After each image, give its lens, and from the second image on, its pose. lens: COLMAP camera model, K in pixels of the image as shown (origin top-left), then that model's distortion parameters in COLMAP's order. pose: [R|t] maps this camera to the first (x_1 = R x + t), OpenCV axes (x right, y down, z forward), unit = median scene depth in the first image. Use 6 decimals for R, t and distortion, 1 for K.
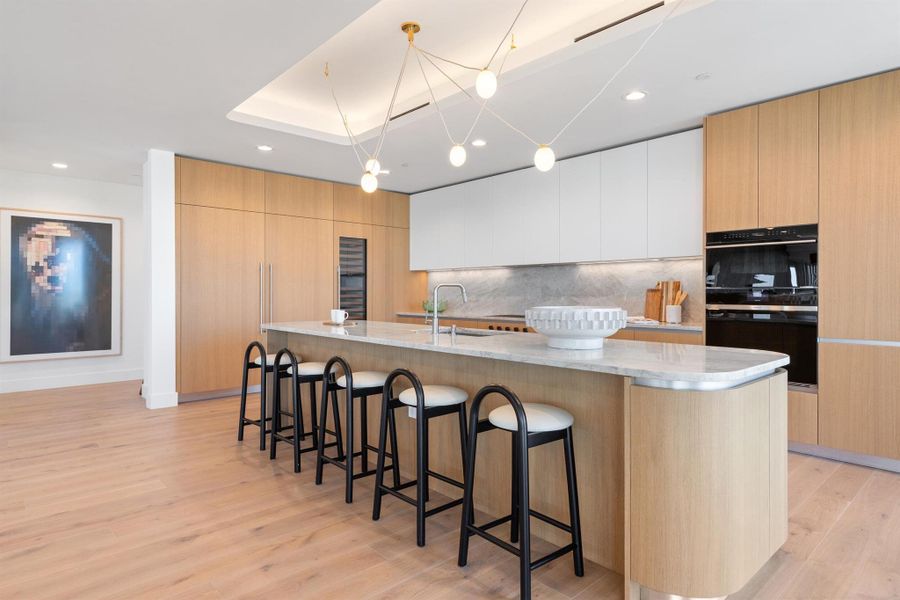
lens RADIAL K [[503.5, 0, 447.1], [0, 503.5, 293.7], [0, 0, 1]] dist [0.006003, 0.000650]
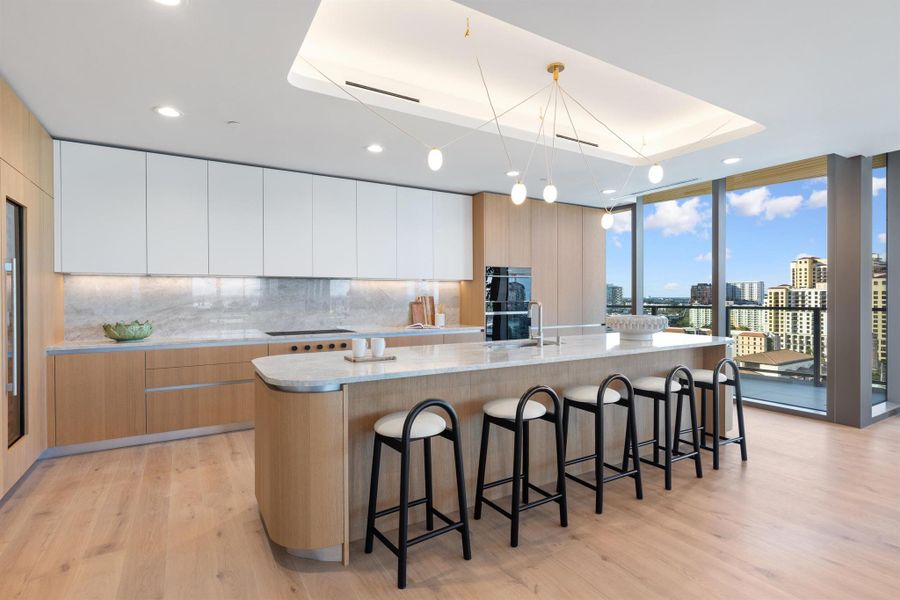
lens RADIAL K [[443.5, 0, 448.5], [0, 443.5, 298.4], [0, 0, 1]] dist [-0.012151, 0.001640]
pose [[0.205450, -0.004403, 0.978658, -0.748268], [0.006788, 0.999972, 0.003074, -0.023250], [-0.978644, 0.006011, 0.205474, 0.728926]]
